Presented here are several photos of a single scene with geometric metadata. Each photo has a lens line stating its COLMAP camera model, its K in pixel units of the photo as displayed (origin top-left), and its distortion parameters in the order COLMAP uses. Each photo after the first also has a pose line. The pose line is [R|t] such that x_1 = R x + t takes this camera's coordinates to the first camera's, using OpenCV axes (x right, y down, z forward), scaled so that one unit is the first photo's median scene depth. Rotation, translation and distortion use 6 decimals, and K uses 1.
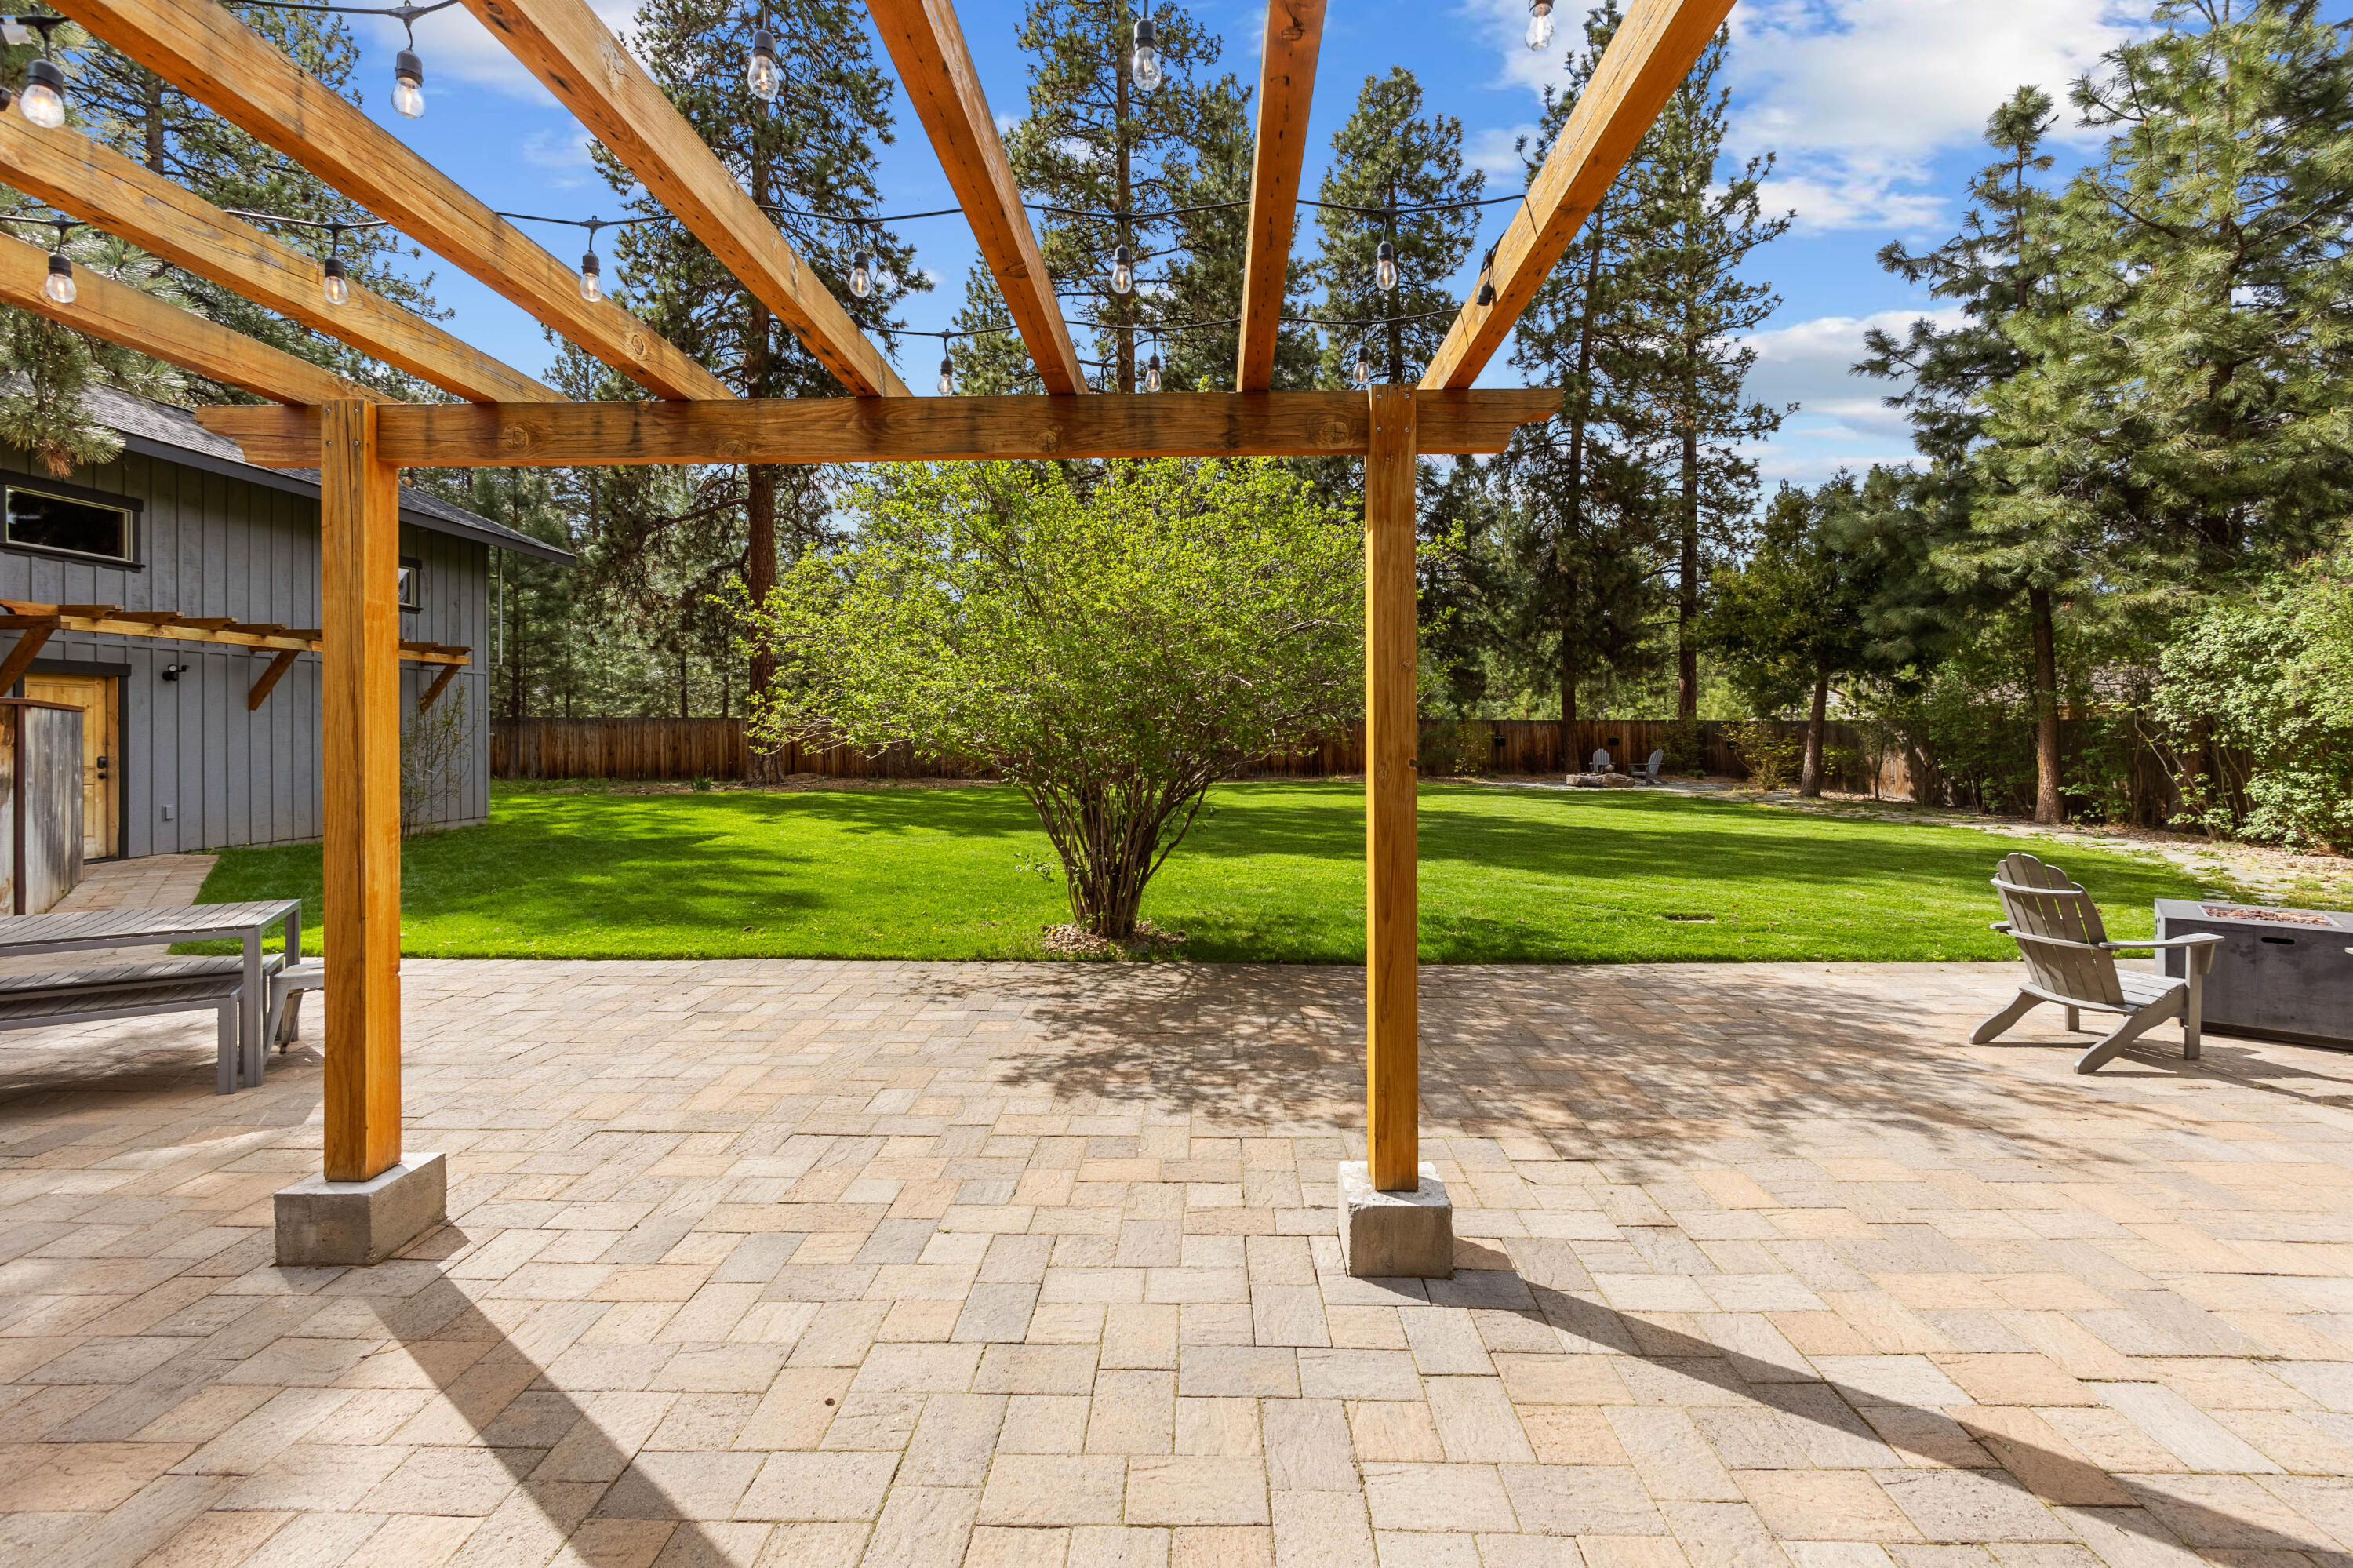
lens RADIAL K [[957.9, 0, 1176.5], [0, 957.9, 784.0], [0, 0, 1]] dist [0.000181, 0.000043]
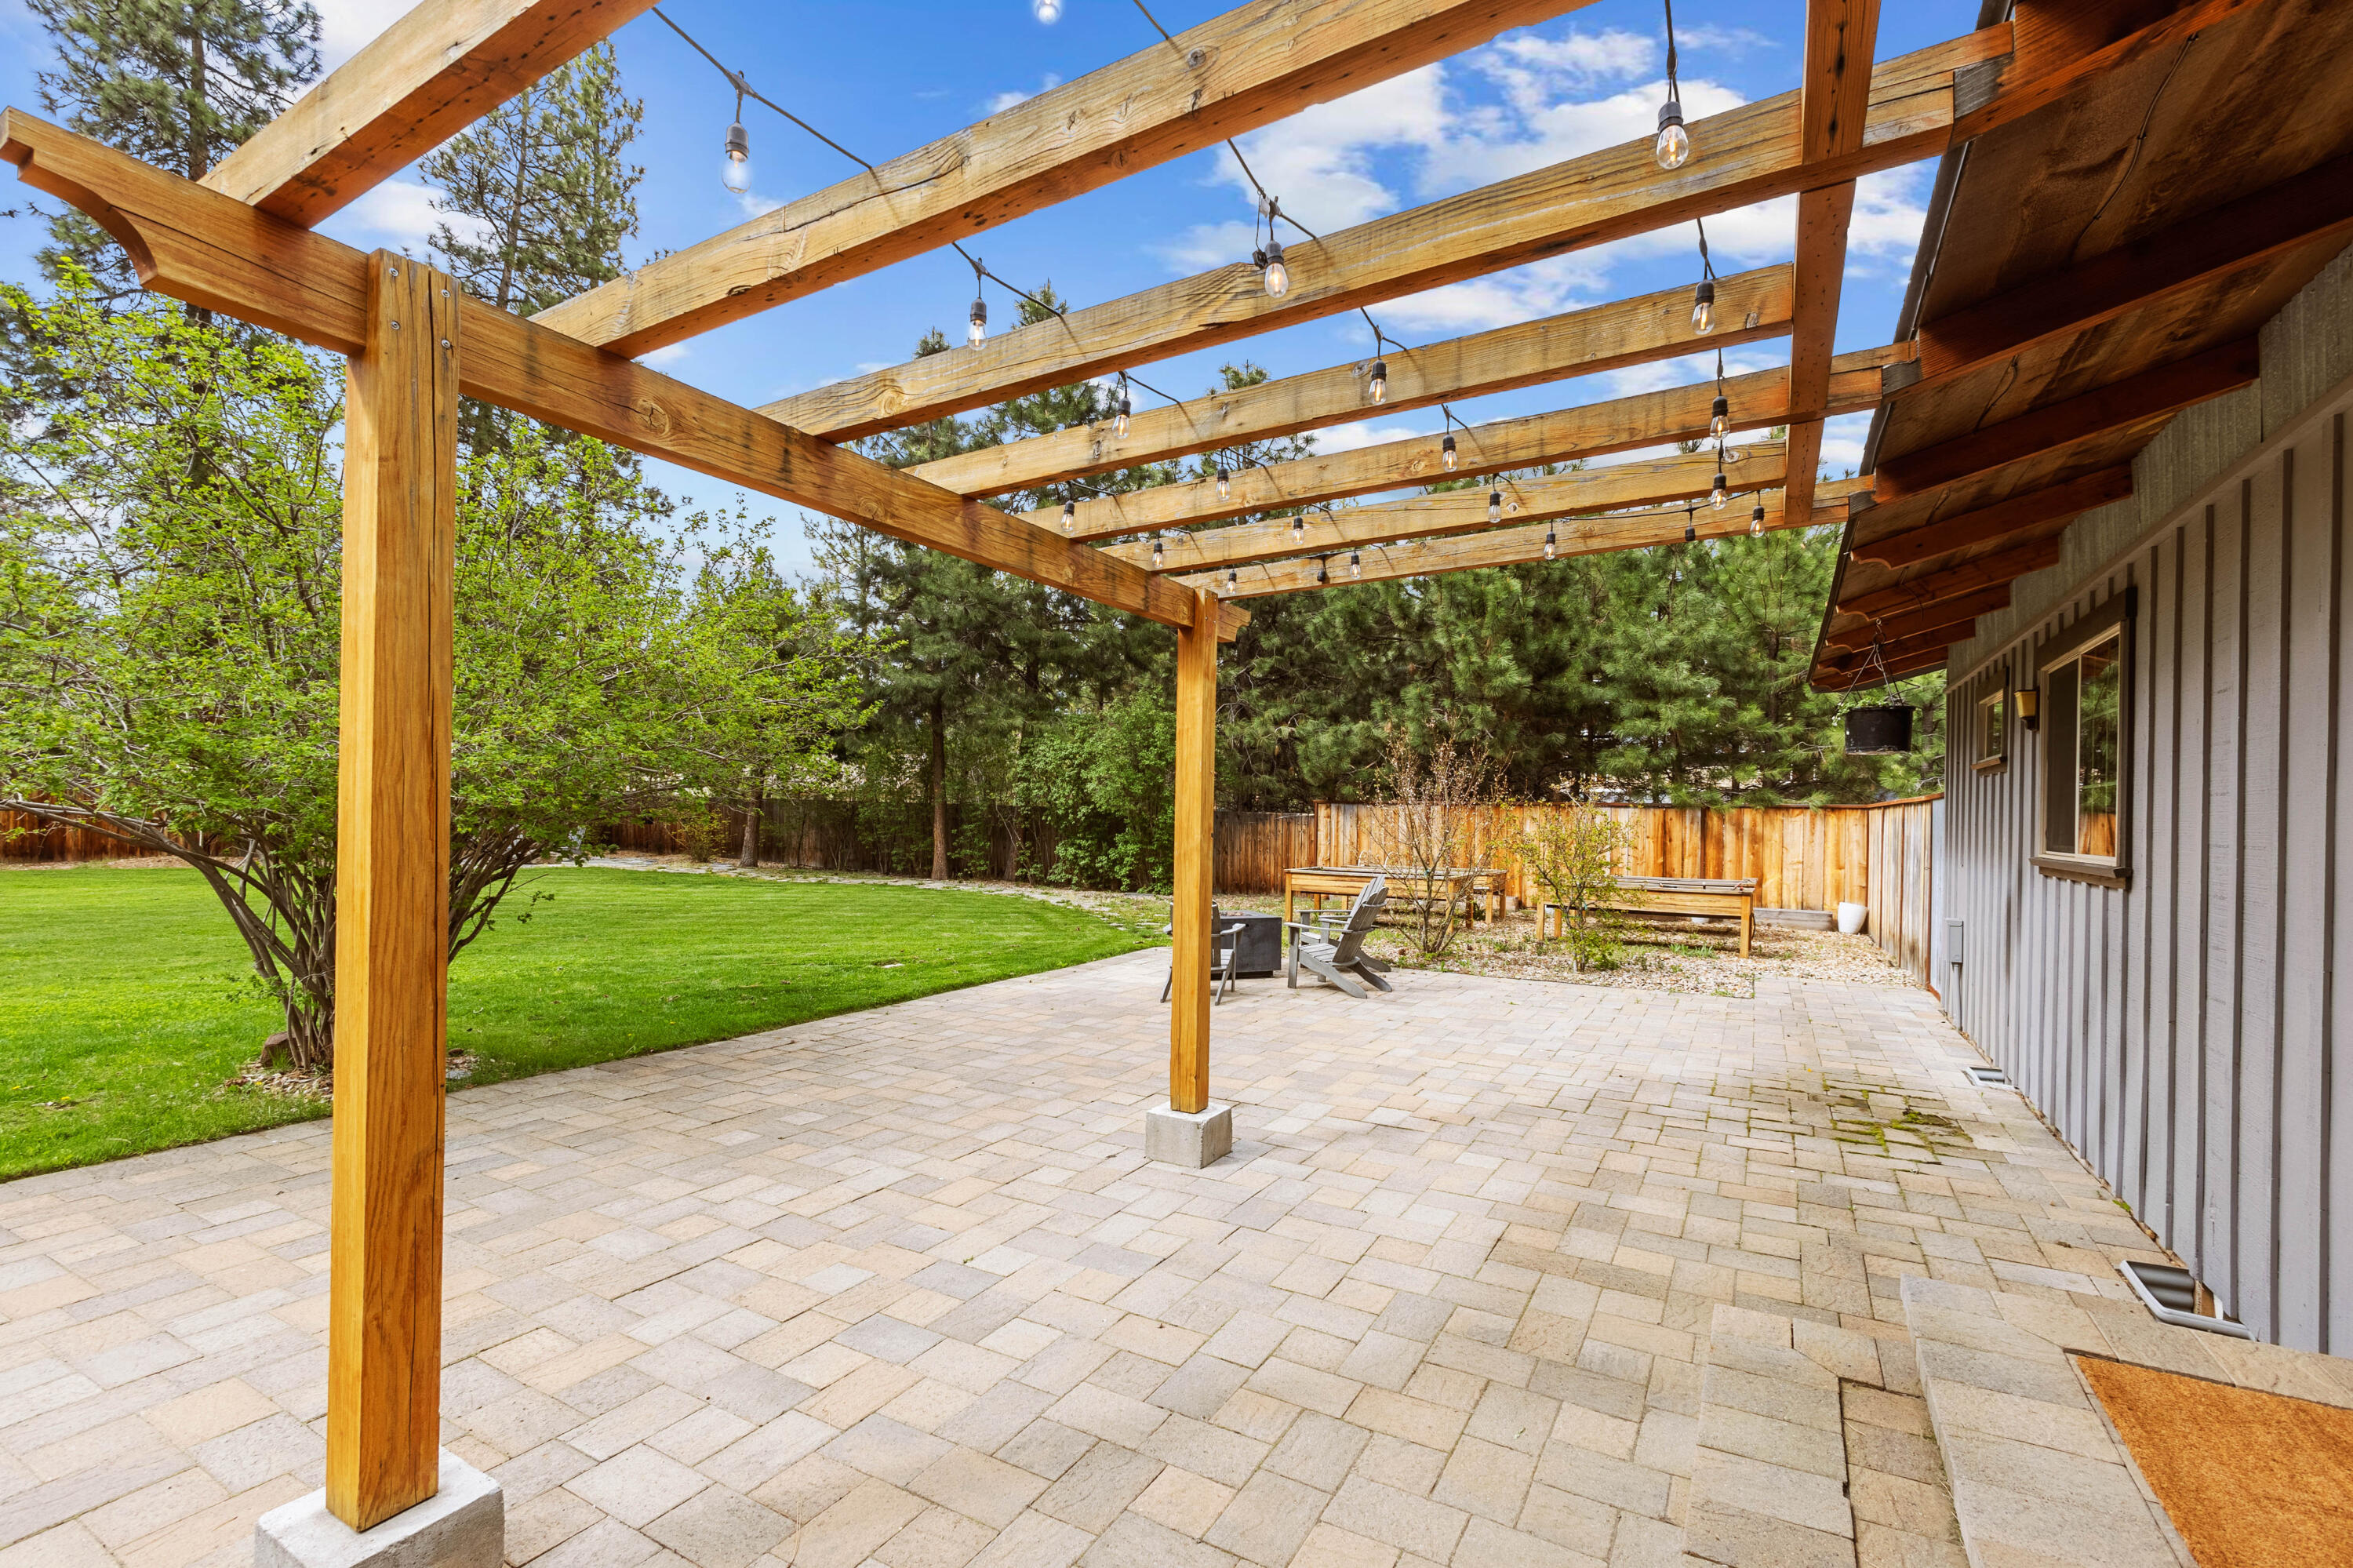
lens RADIAL K [[998.8, 0, 1185.9], [0, 998.8, 781.1], [0, 0, 1]] dist [-0.003425, 0.000162]
pose [[0.469246, 0.042155, 0.882061, -0.224248], [0.026796, 0.997720, -0.061938, -0.001819], [-0.882661, 0.052700, 0.467046, 0.051312]]
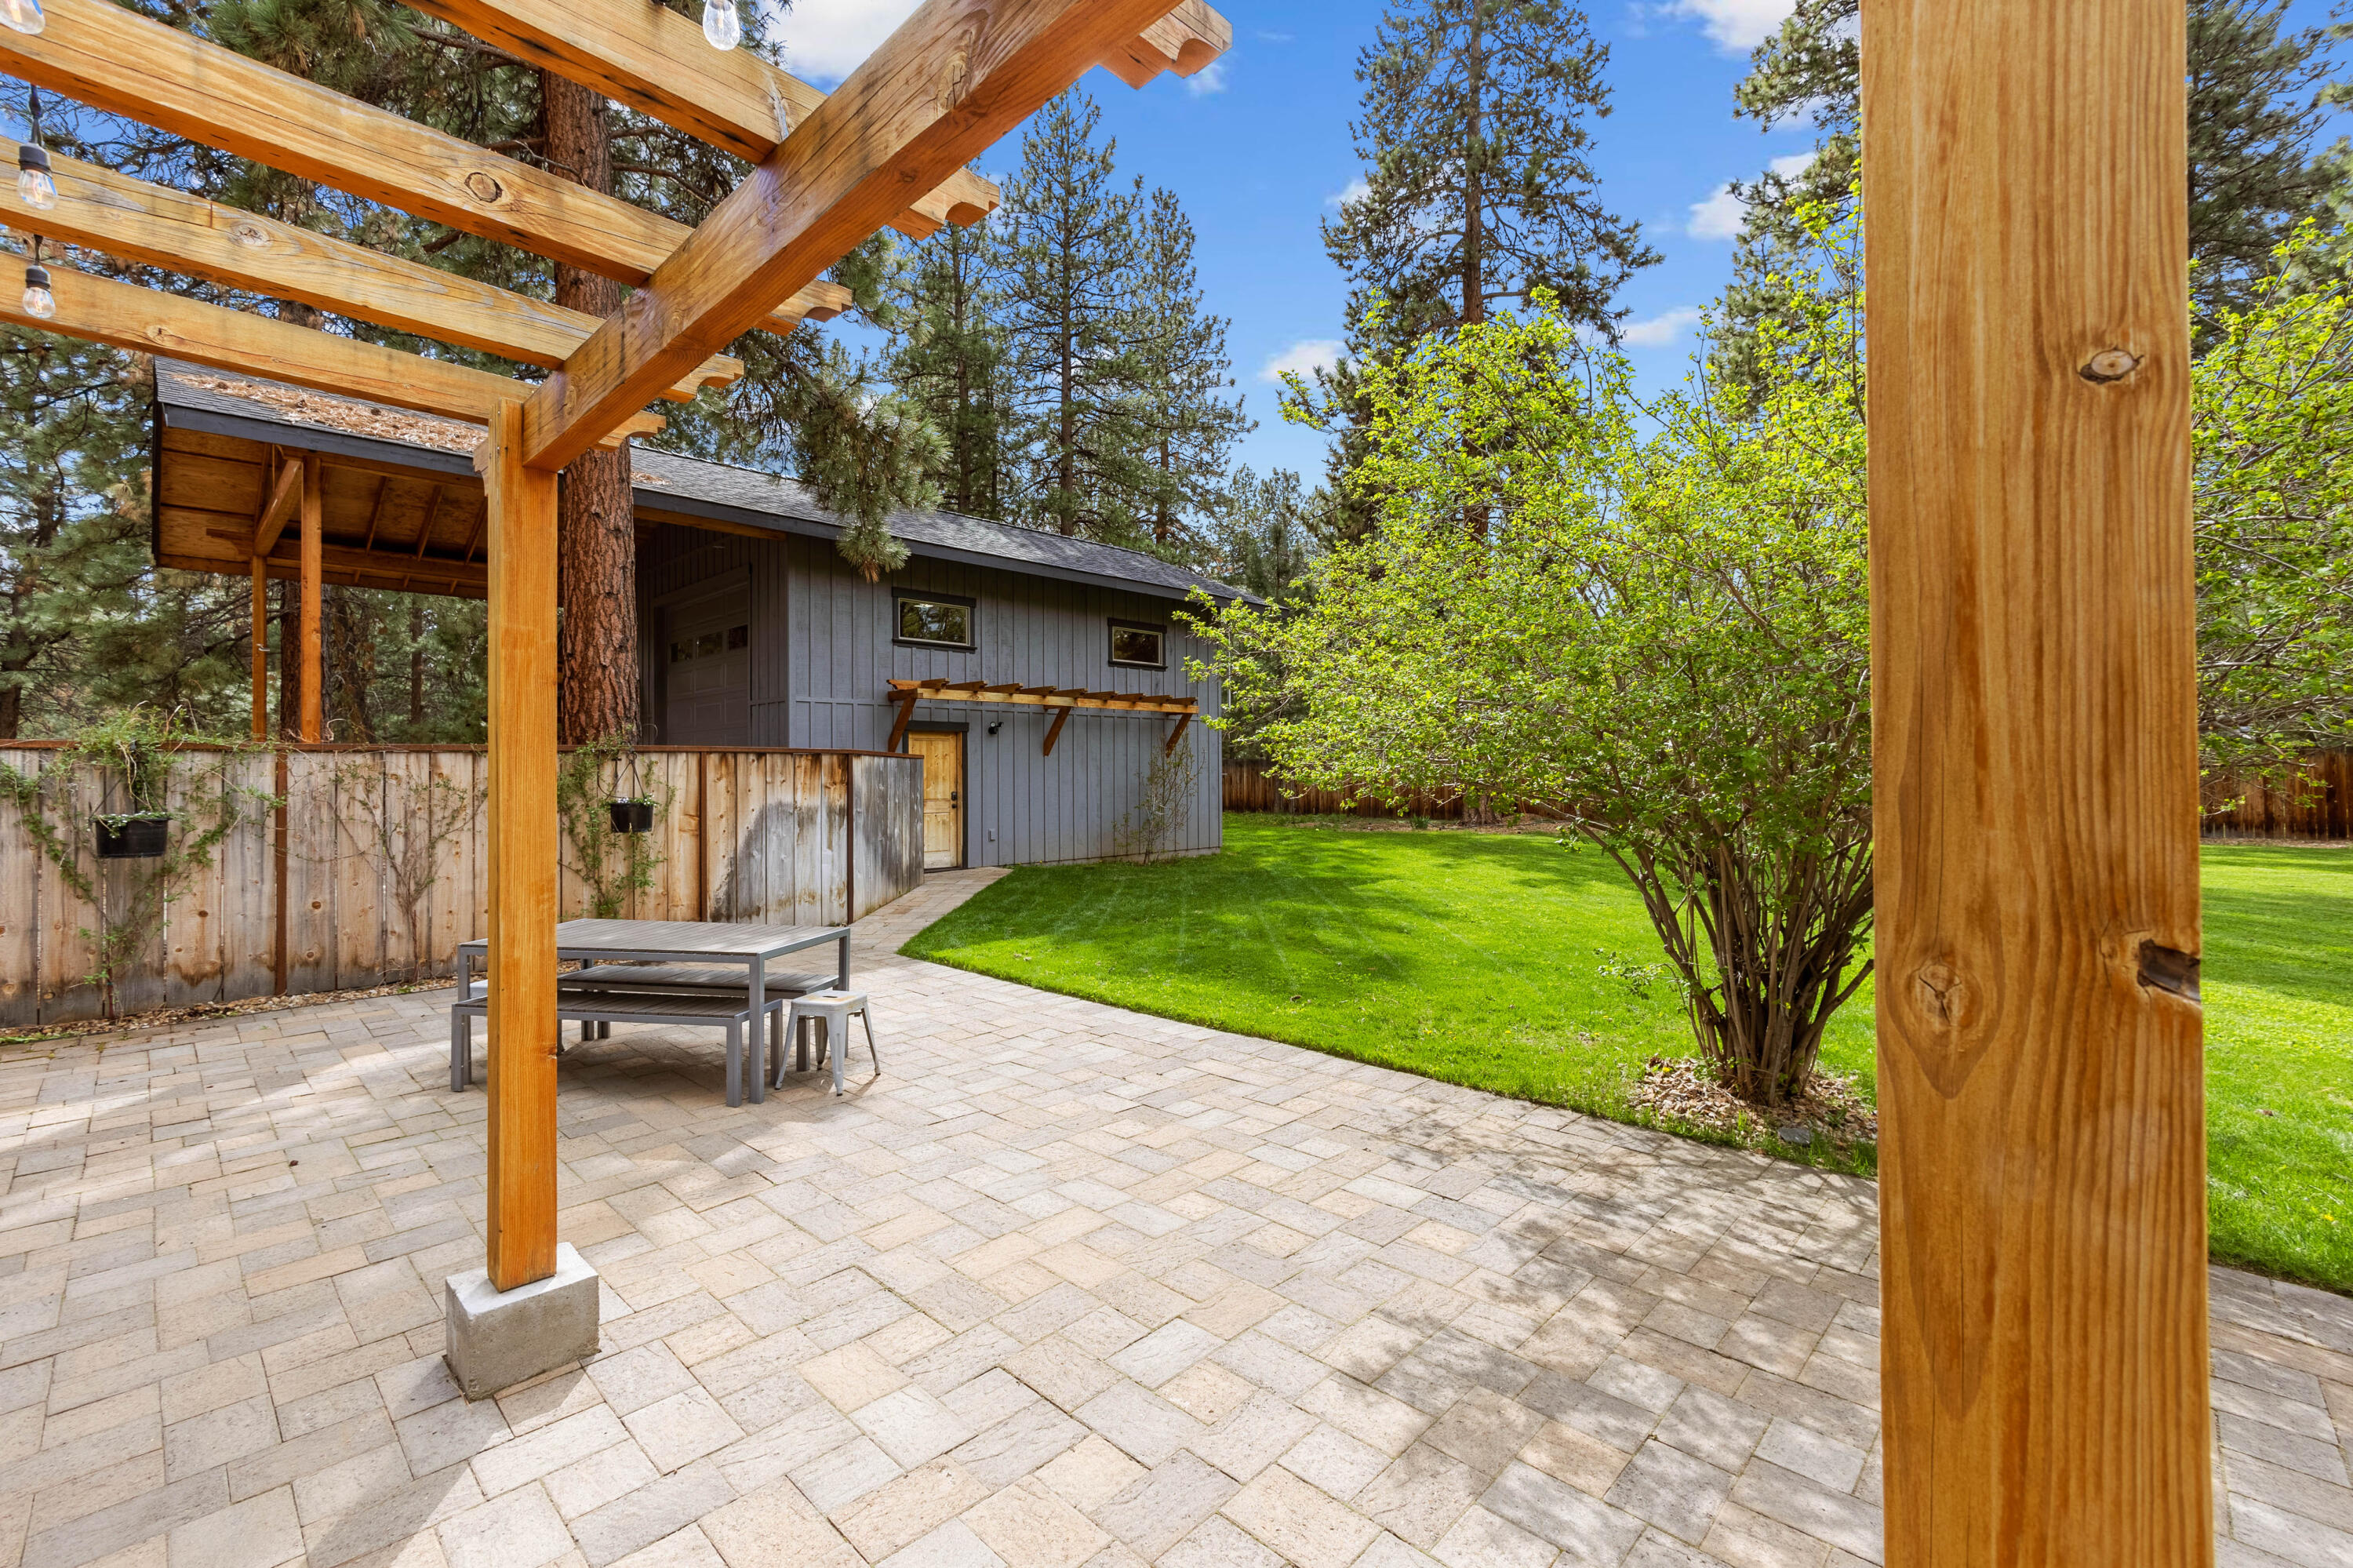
lens RADIAL K [[998.8, 0, 1185.9], [0, 998.8, 781.1], [0, 0, 1]] dist [-0.003425, 0.000162]
pose [[0.751767, 0.001696, -0.659427, 0.043983], [-0.030406, 0.999022, -0.032094, -0.007782], [0.658728, 0.044177, 0.751084, 0.144529]]
